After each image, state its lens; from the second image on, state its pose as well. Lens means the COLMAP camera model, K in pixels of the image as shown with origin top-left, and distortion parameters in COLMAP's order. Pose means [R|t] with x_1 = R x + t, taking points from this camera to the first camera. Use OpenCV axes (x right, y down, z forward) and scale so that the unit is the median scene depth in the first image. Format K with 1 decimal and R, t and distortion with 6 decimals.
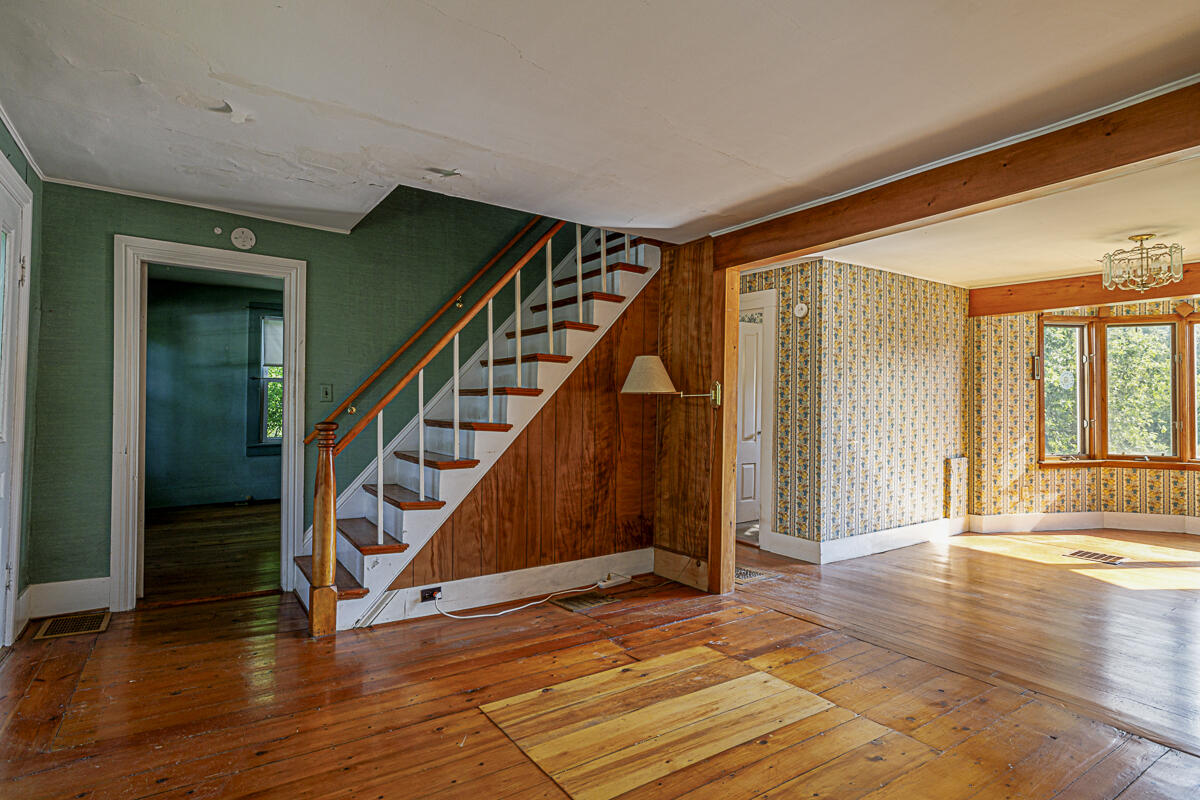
lens RADIAL K [[625.1, 0, 599.9], [0, 625.1, 401.6], [0, 0, 1]] dist [0.000074, 0.000007]
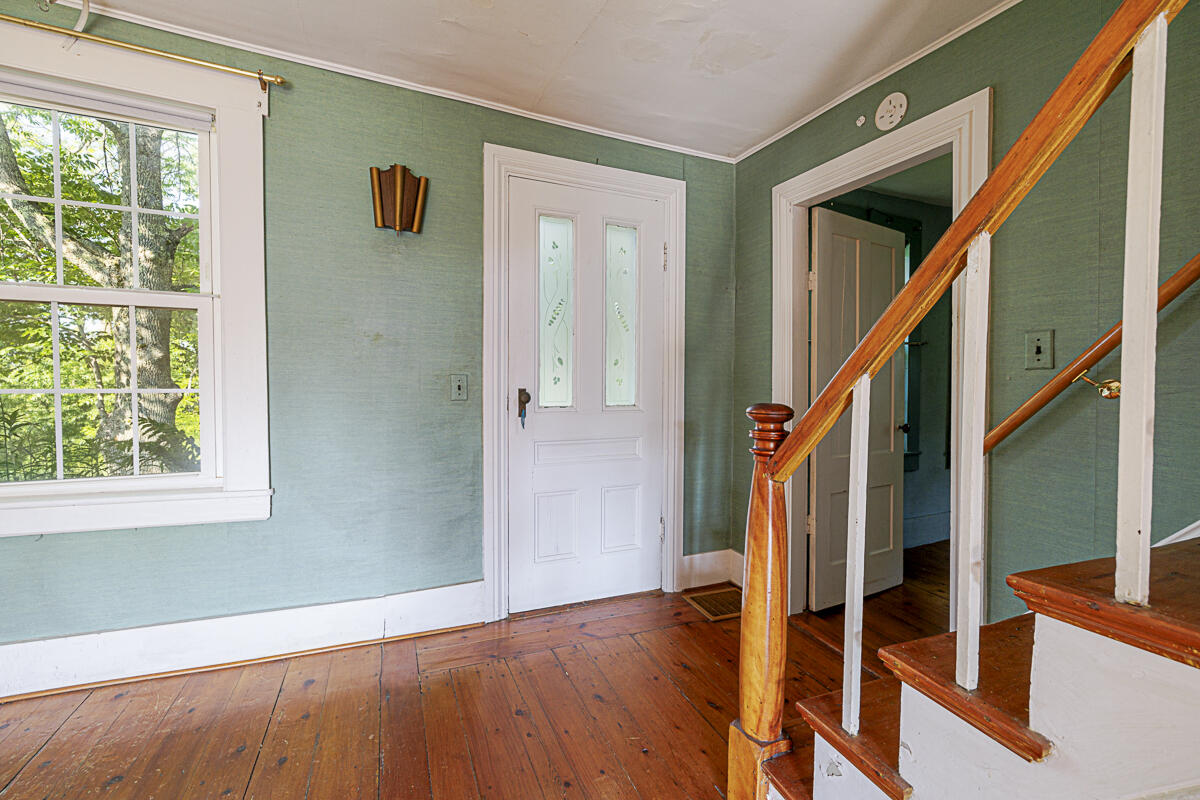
lens RADIAL K [[510.7, 0, 599.7], [0, 510.7, 396.5], [0, 0, 1]] dist [0.001198, -0.000230]
pose [[-0.183137, 0.017577, -0.982930, -0.011054], [0.004250, 0.999845, 0.017088, 0.013386], [0.983078, -0.001048, -0.183183, 0.813934]]
